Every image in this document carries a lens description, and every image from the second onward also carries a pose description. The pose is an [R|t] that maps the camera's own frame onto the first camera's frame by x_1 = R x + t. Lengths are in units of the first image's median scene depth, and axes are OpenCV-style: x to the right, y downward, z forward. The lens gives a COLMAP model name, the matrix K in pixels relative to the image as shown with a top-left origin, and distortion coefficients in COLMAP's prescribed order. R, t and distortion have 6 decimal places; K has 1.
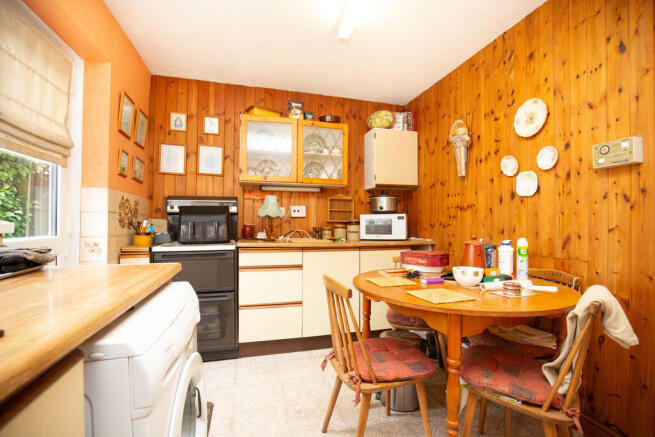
lens RADIAL K [[305.6, 0, 327.8], [0, 305.6, 218.6], [0, 0, 1]] dist [-0.001588, -0.000296]
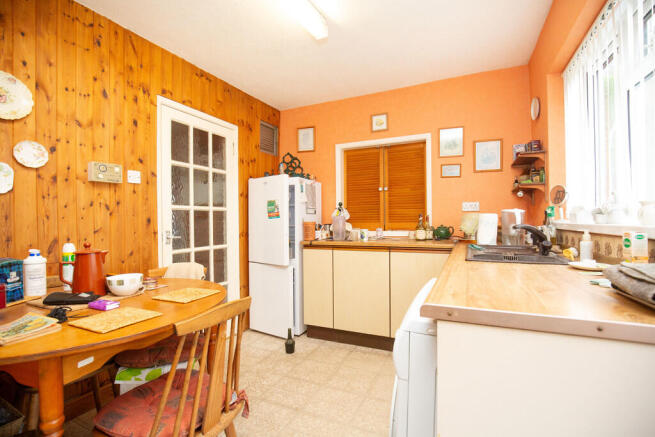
lens RADIAL K [[305.6, 0, 328.3], [0, 305.6, 217.5], [0, 0, 1]] dist [-0.001588, -0.000296]
pose [[-0.761156, 0.006353, 0.648538, -0.619477], [-0.002735, 0.999912, -0.013004, -0.005755], [-0.648563, -0.011672, -0.761071, 1.325245]]
